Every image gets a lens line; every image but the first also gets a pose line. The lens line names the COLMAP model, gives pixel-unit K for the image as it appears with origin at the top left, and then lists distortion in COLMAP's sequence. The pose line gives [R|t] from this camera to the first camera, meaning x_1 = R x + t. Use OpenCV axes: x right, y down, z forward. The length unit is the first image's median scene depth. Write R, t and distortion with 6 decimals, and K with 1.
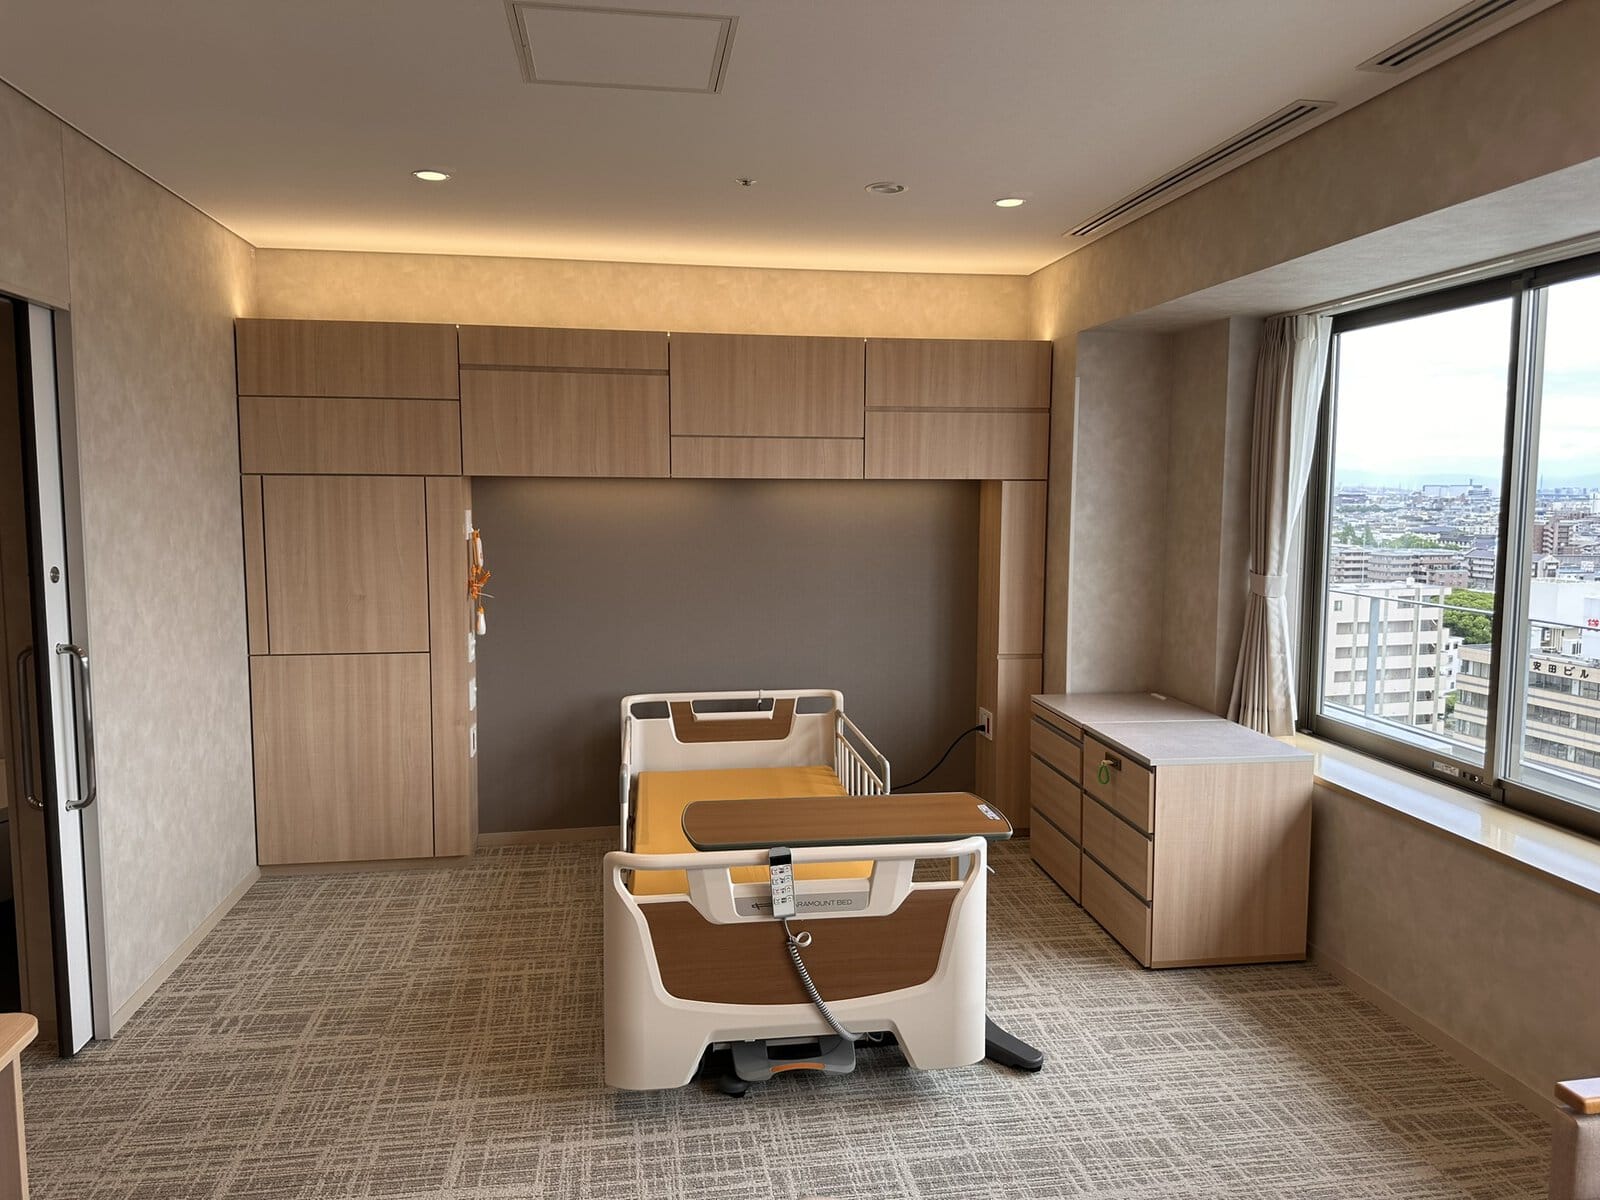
lens RADIAL K [[1132.9, 0, 804.6], [0, 1132.9, 599.8], [0, 0, 1]] dist [0.032156, -0.025445]
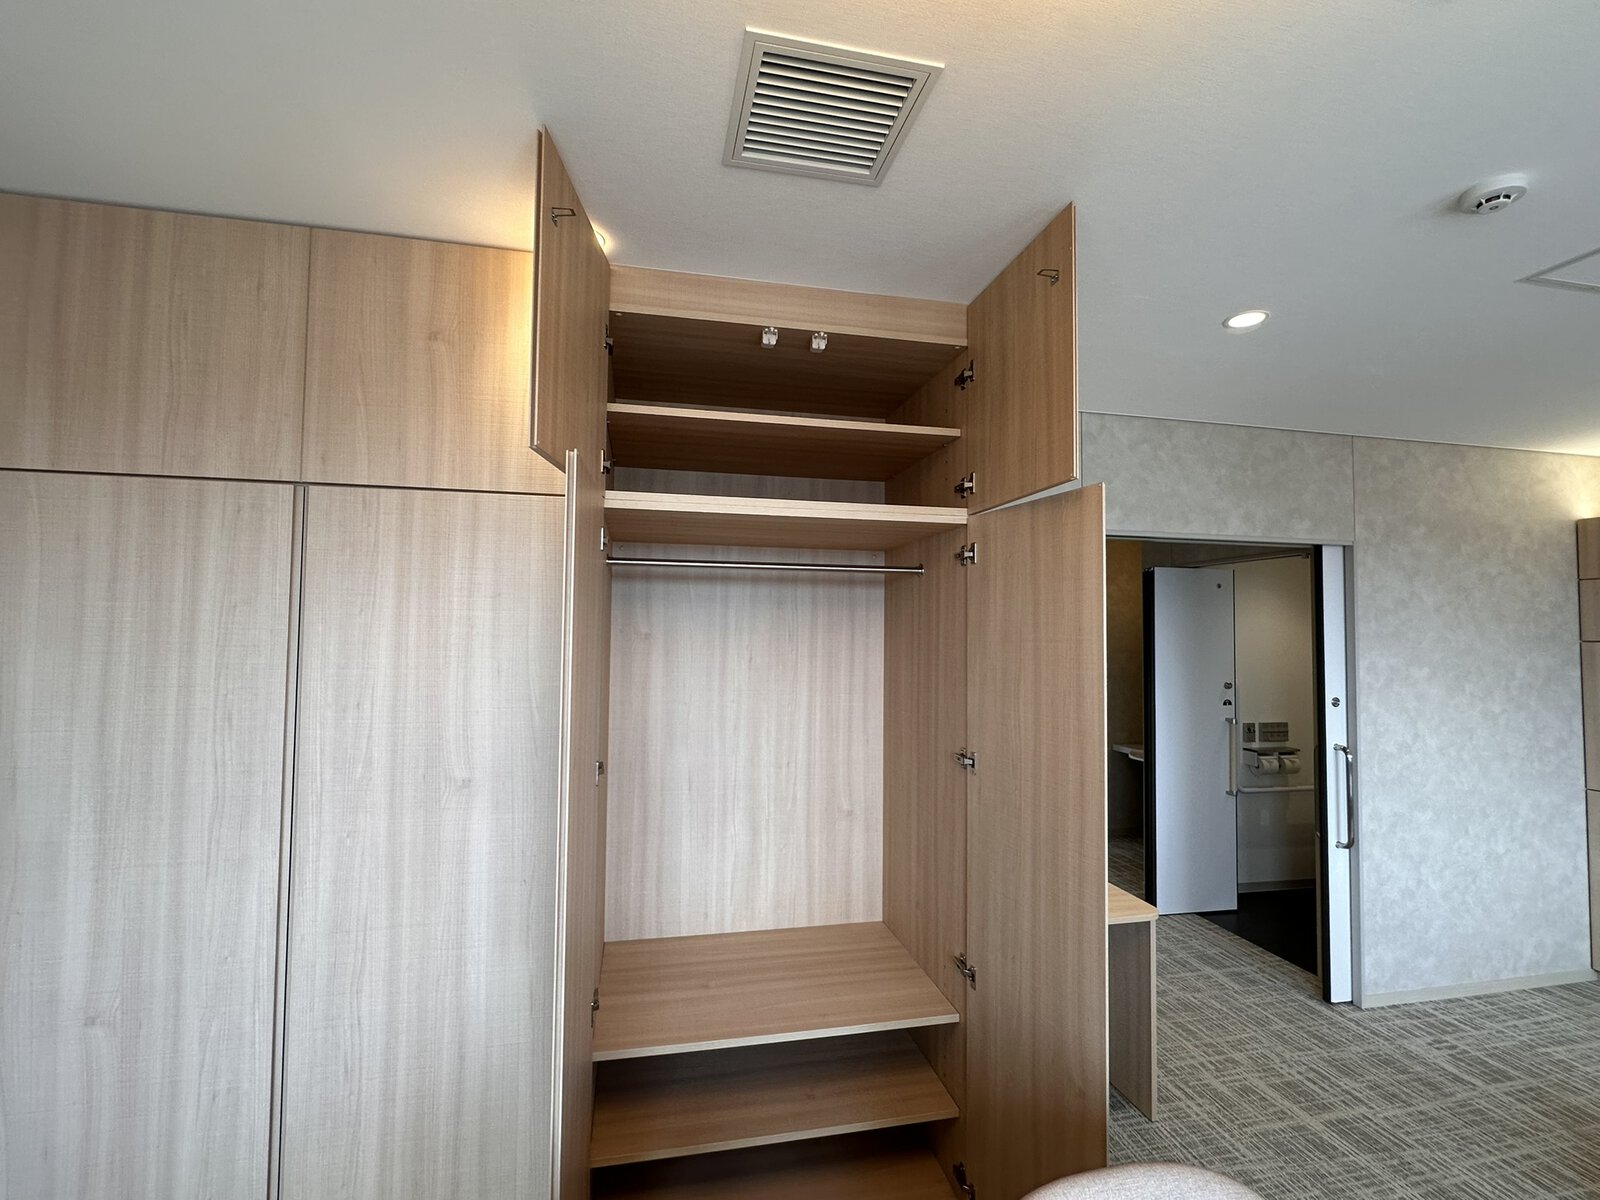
lens RADIAL K [[737.6, 0, 807.4], [0, 737.6, 609.9], [0, 0, 1]] dist [-0.001880, 0.000578]
pose [[0.062115, -0.033204, -0.997517, 0.350108], [-0.108460, 0.993303, -0.039818, -0.027162], [0.992158, 0.110664, 0.058098, 0.144578]]
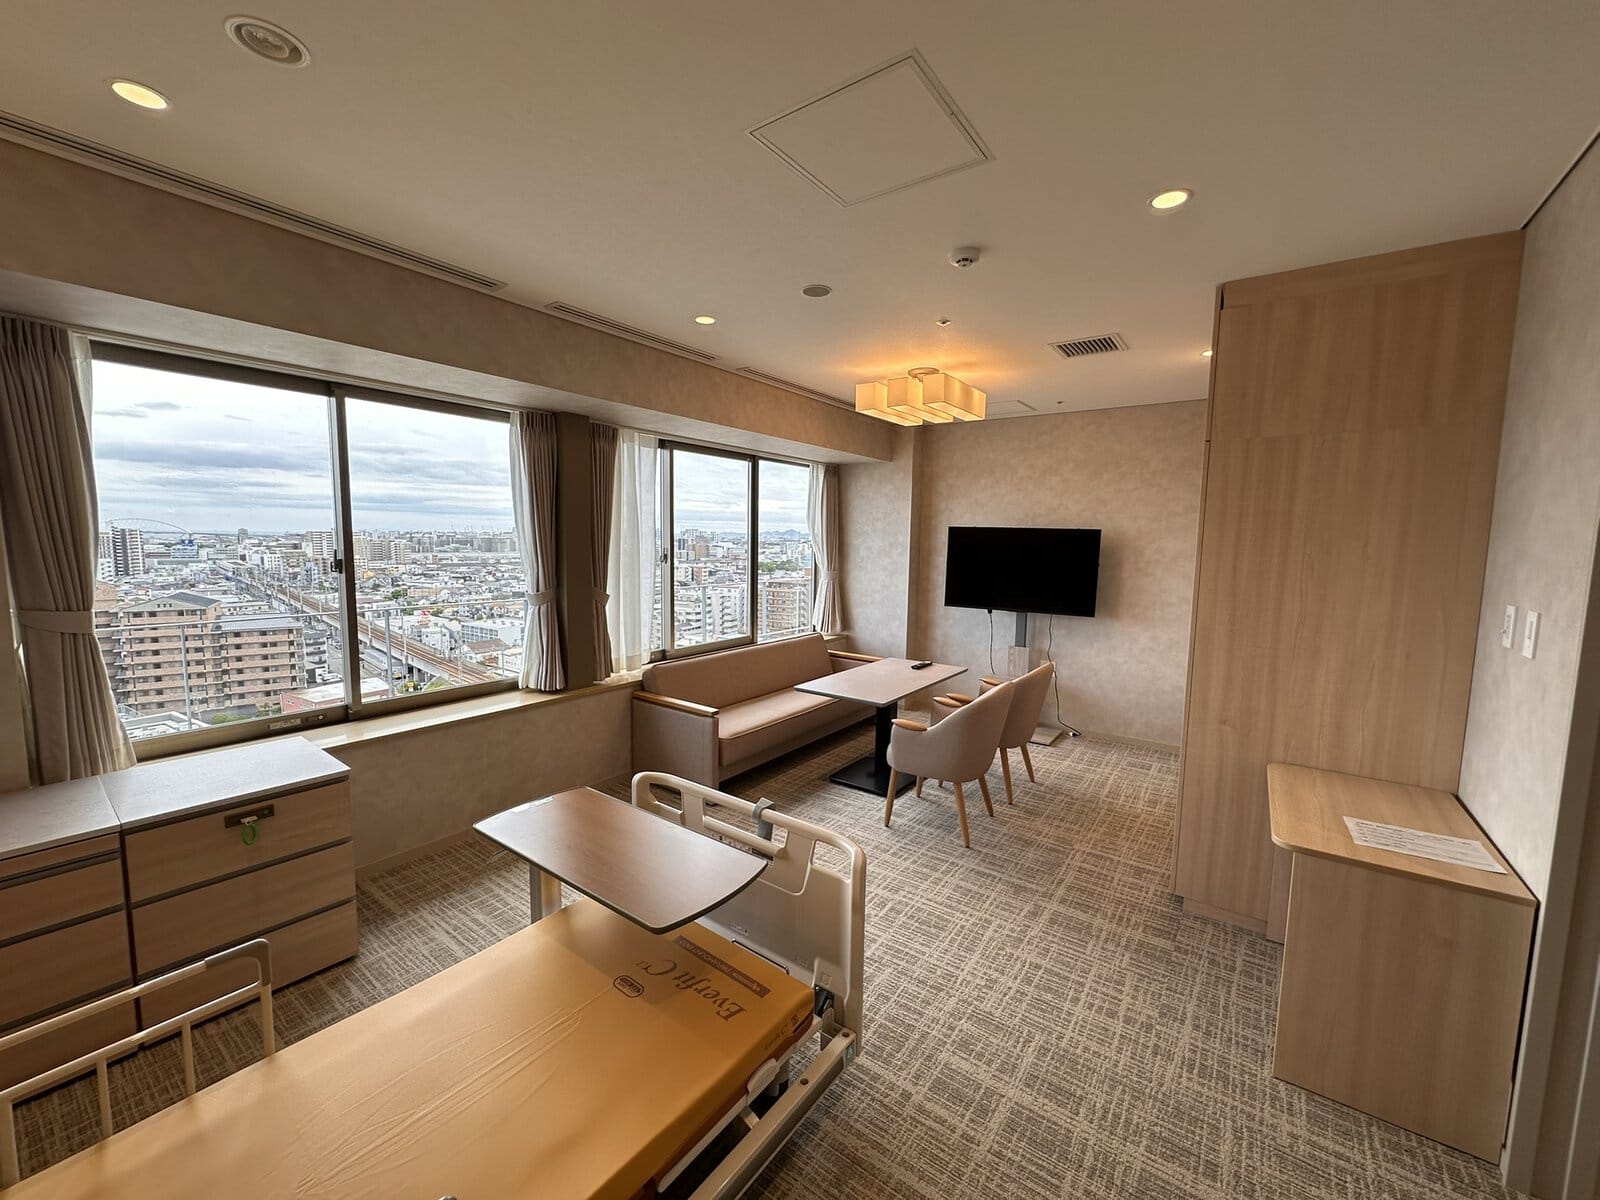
lens RADIAL K [[639.6, 0, 798.2], [0, 639.6, 601.5], [0, 0, 1]] dist [0.000662, -0.000636]
pose [[-0.703718, -0.083736, 0.705527, -0.473496], [0.056659, 0.983253, 0.173212, -0.112274], [-0.708216, 0.161867, -0.687189, 1.233570]]
